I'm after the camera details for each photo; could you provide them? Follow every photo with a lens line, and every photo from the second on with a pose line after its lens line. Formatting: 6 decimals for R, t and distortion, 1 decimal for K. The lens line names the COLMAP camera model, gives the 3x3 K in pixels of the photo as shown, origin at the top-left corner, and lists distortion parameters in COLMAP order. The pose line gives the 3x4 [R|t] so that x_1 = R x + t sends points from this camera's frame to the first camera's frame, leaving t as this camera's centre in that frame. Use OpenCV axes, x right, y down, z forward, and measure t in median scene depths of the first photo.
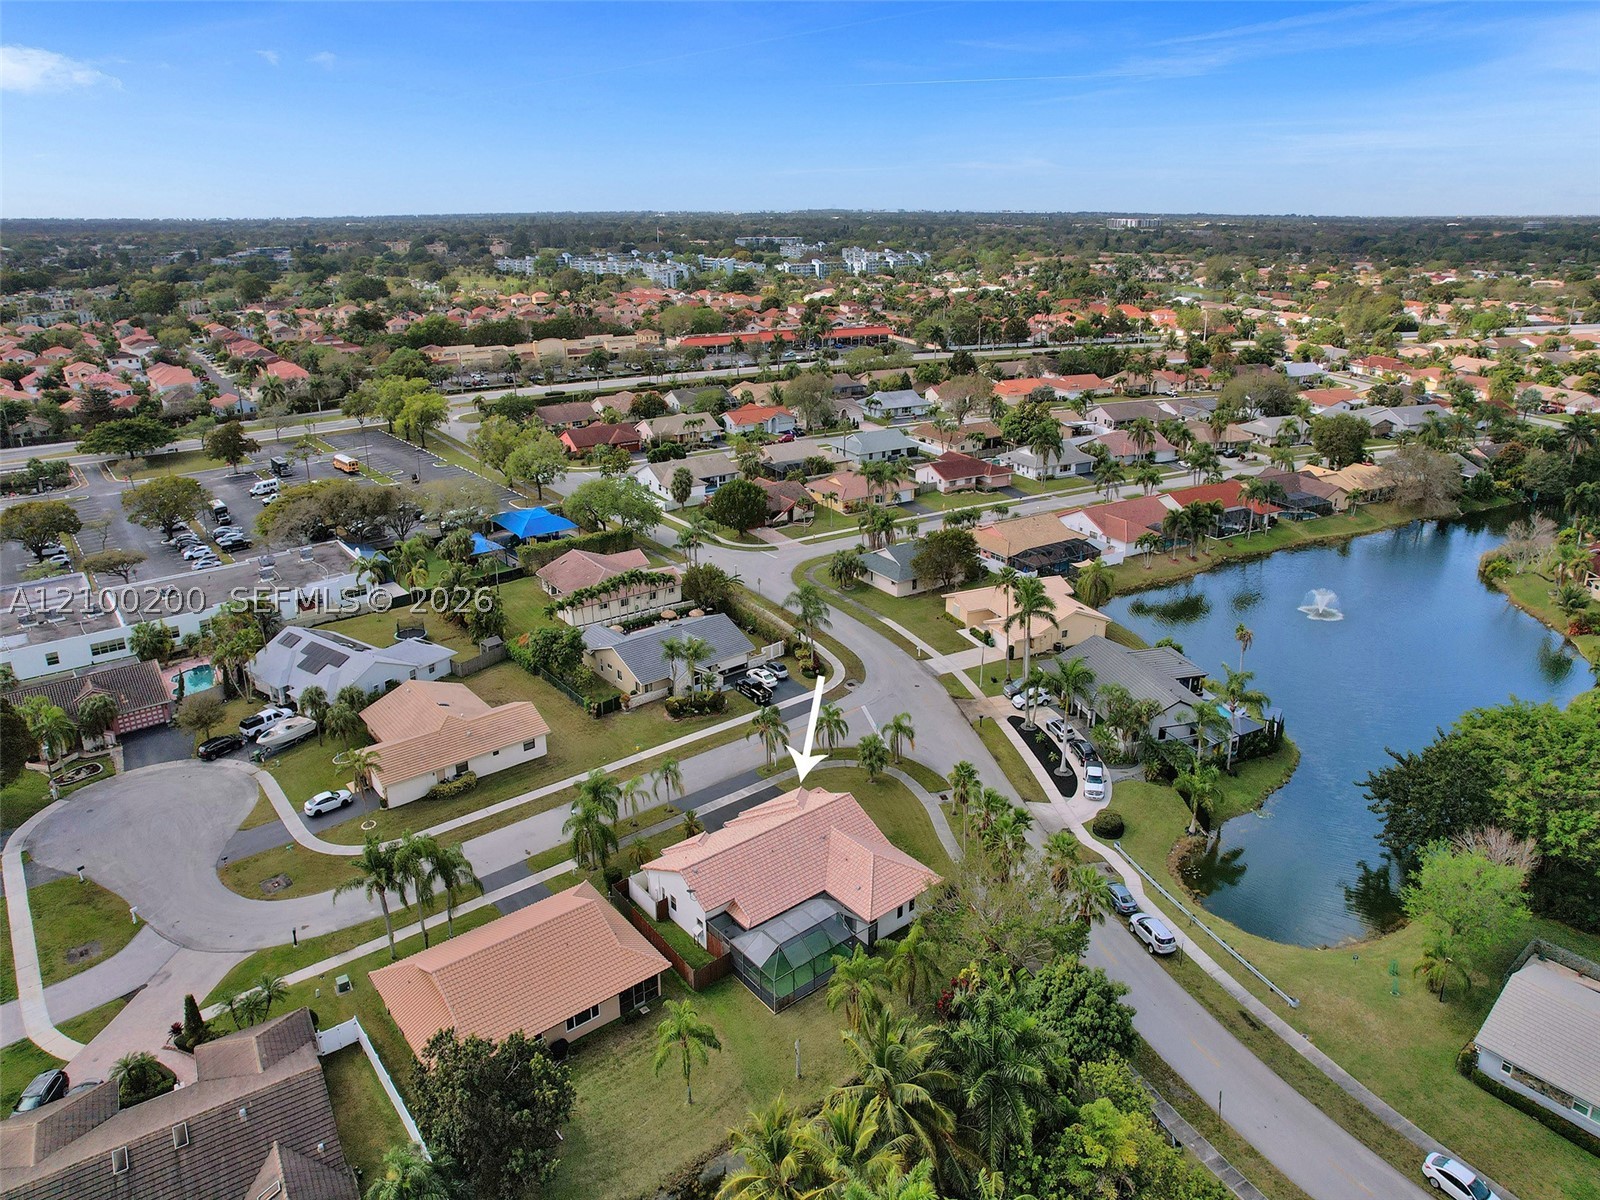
lens RADIAL K [[1035.4, 0, 800.2], [0, 1035.4, 623.6], [0, 0, 1]] dist [-0.063261, 0.052307]
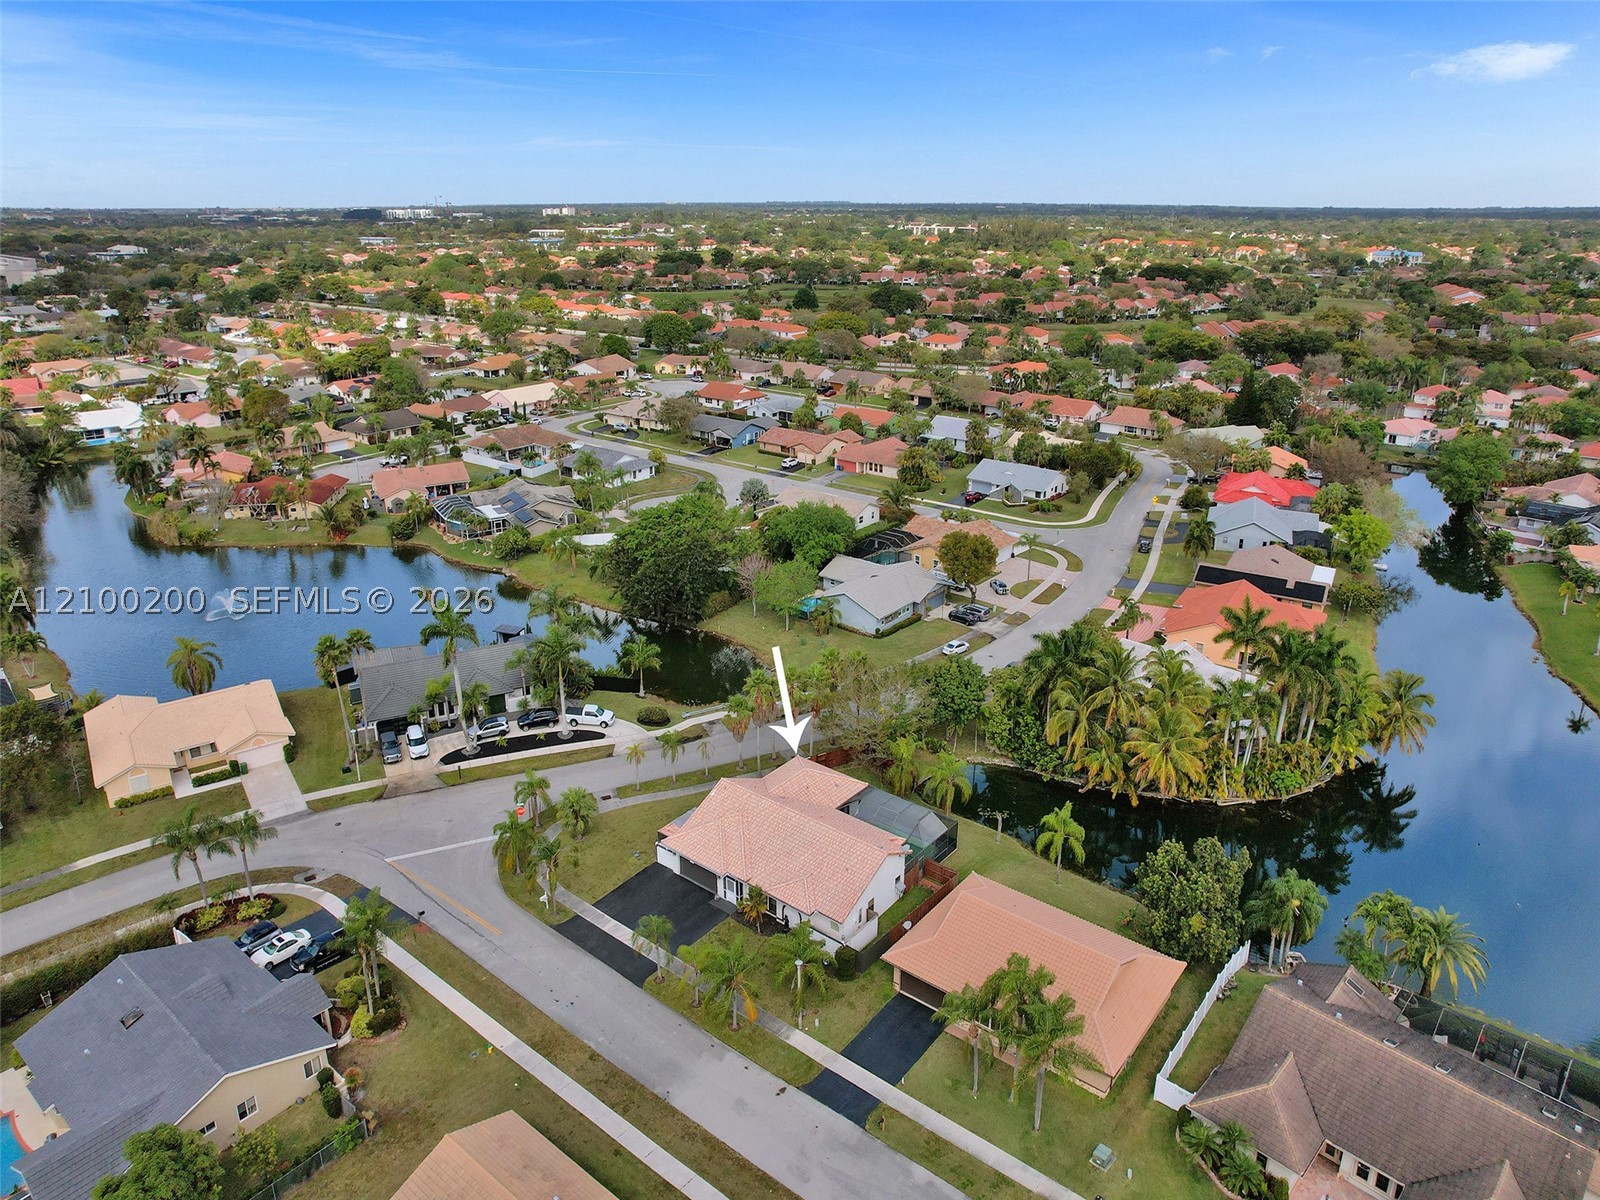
lens RADIAL K [[1044.5, 0, 804.0], [0, 1044.5, 584.7], [0, 0, 1]] dist [-0.064047, 0.057416]
pose [[-0.206257, -0.340010, 0.917525, -0.641963], [0.374087, 0.839056, 0.395025, -0.280186], [-0.904167, 0.424711, -0.045868, 0.691057]]
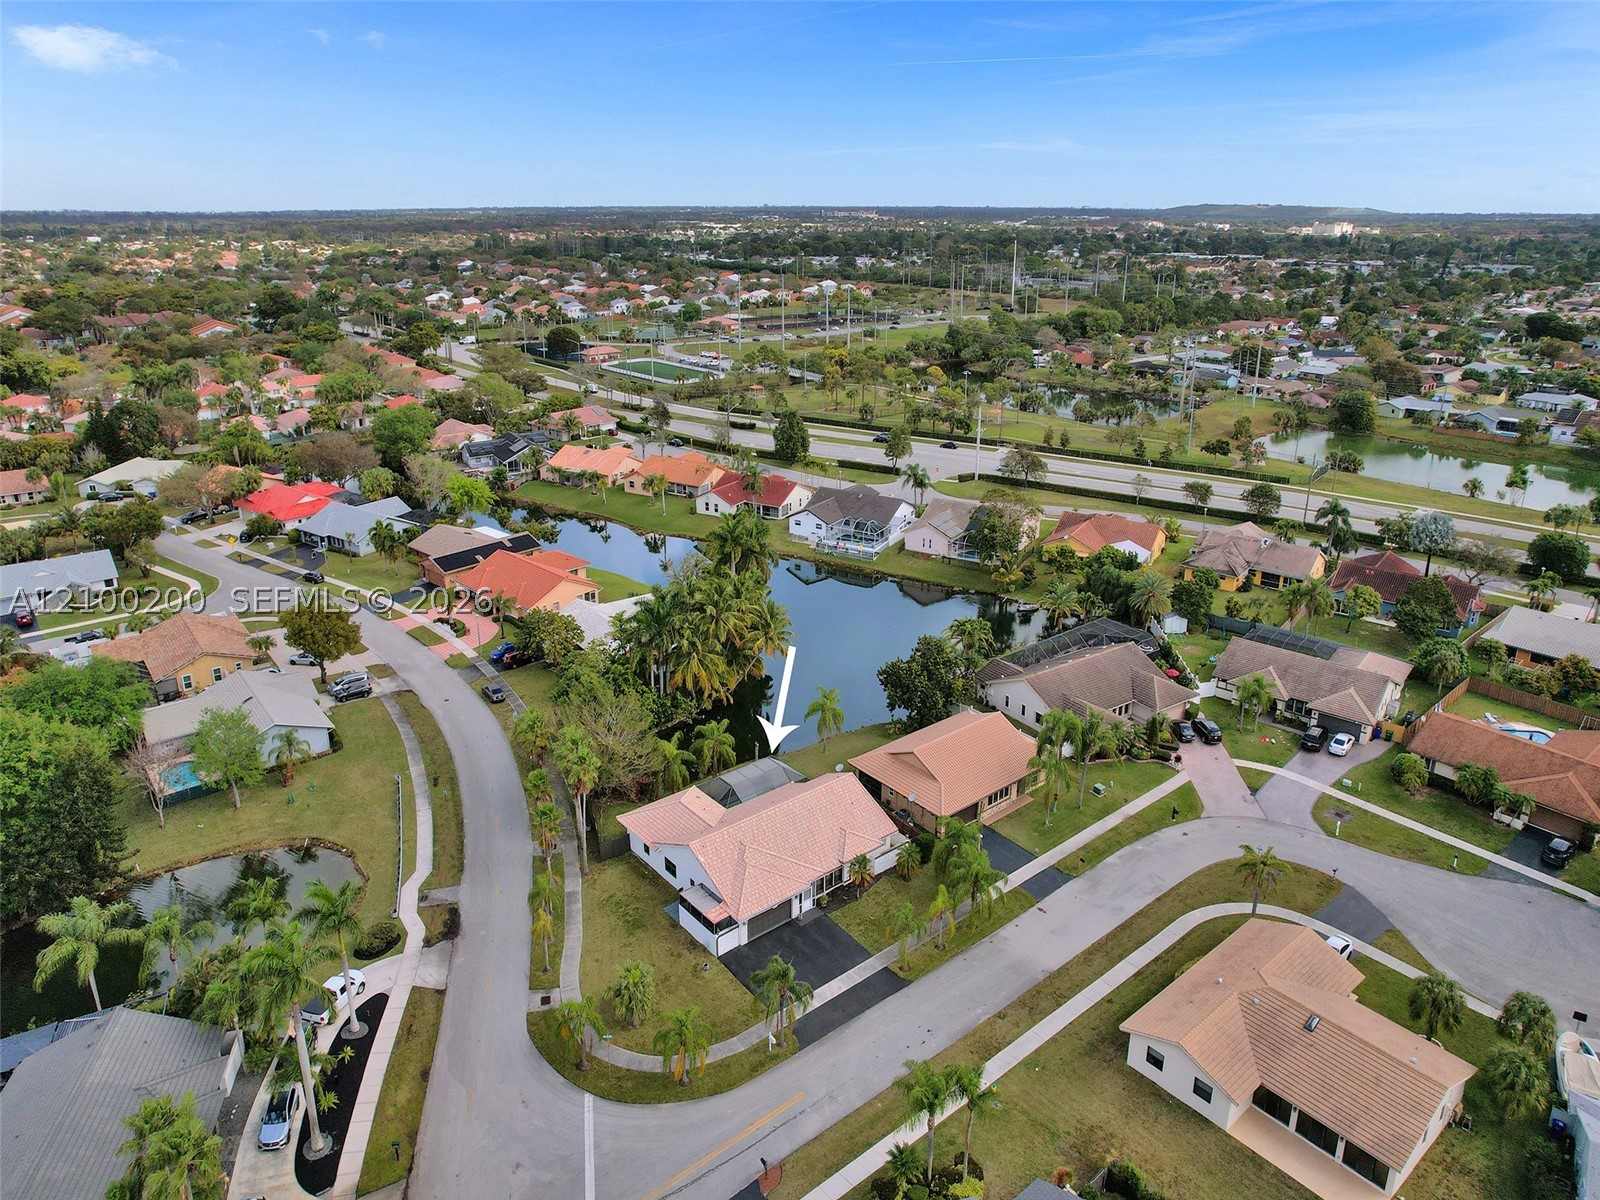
lens RADIAL K [[1035.4, 0, 800.2], [0, 1035.4, 623.6], [0, 0, 1]] dist [-0.063261, 0.052307]
pose [[-0.999998, 0.001901, 0.000239, -0.039937], [0.001521, 0.711449, 0.702736, -0.479720], [0.001166, 0.702735, -0.711450, 1.169274]]
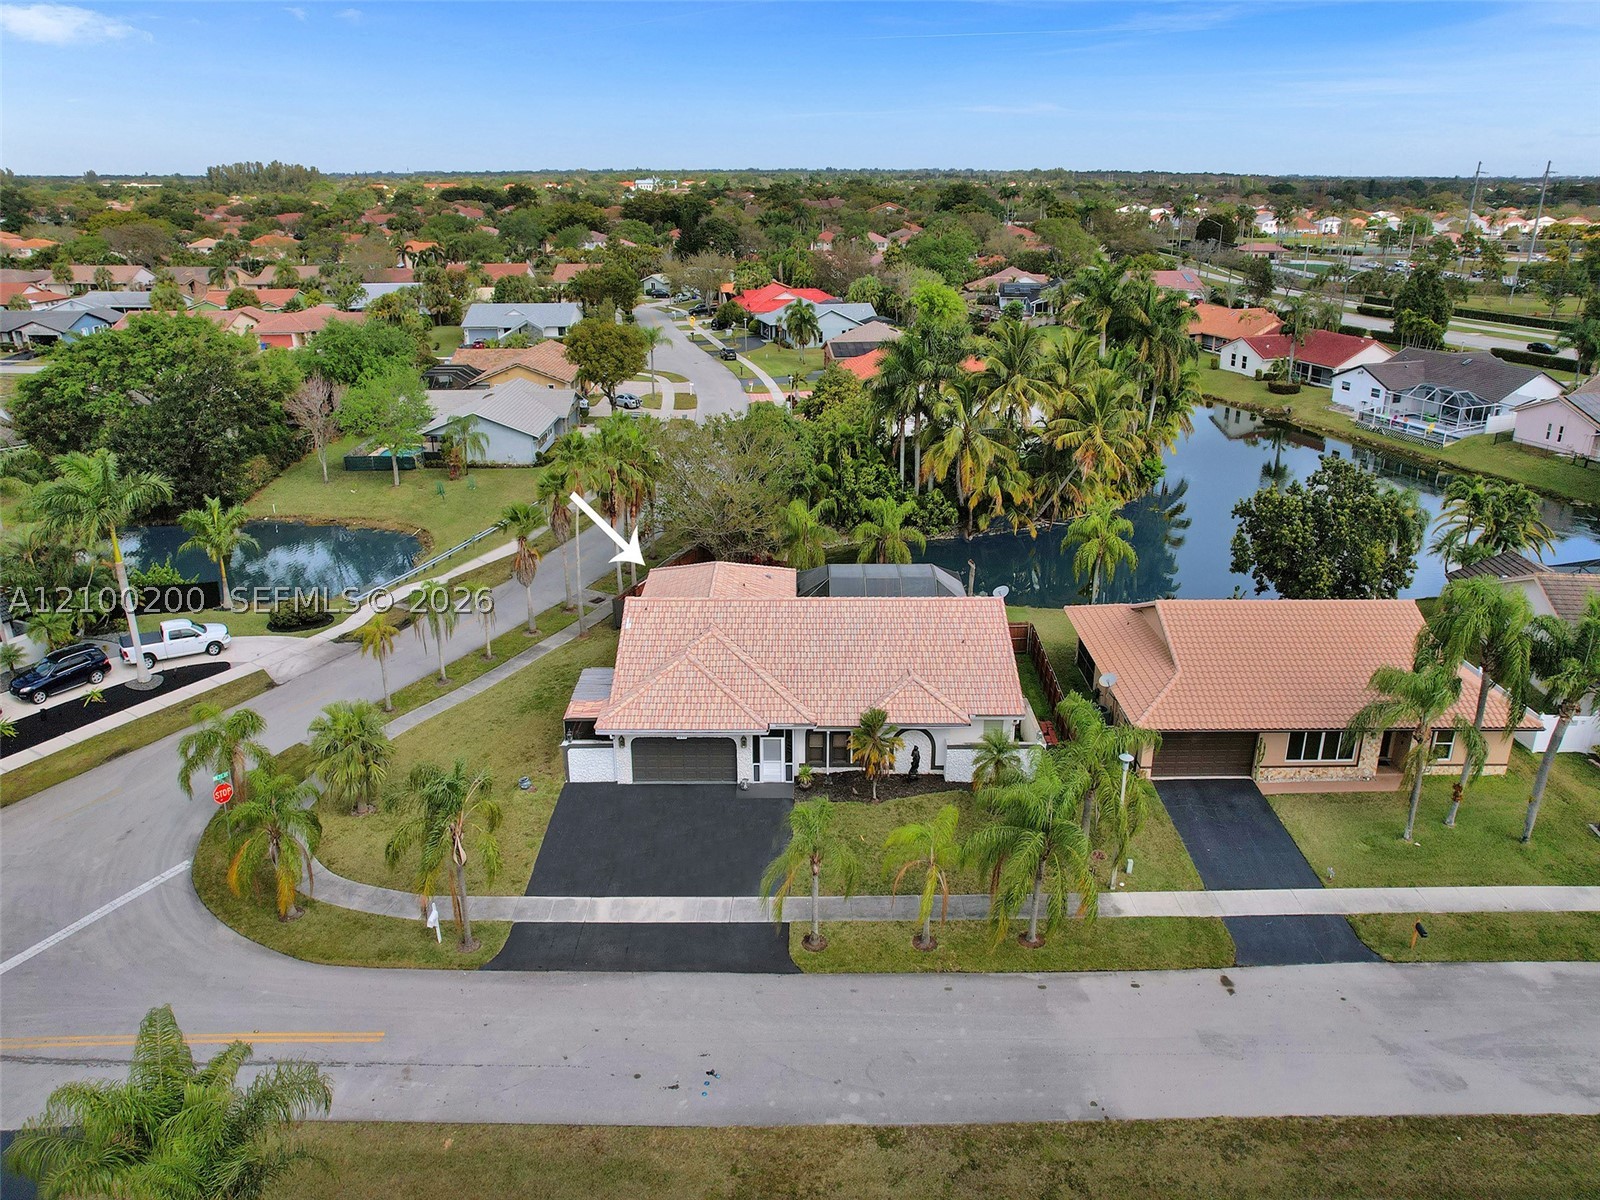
lens RADIAL K [[1035.4, 0, 800.2], [0, 1035.4, 623.6], [0, 0, 1]] dist [-0.063261, 0.052307]
pose [[-0.776186, -0.251757, 0.578061, -0.259166], [0.241497, 0.728197, 0.641412, -0.113382], [-0.582422, 0.637454, -0.504417, 0.945541]]
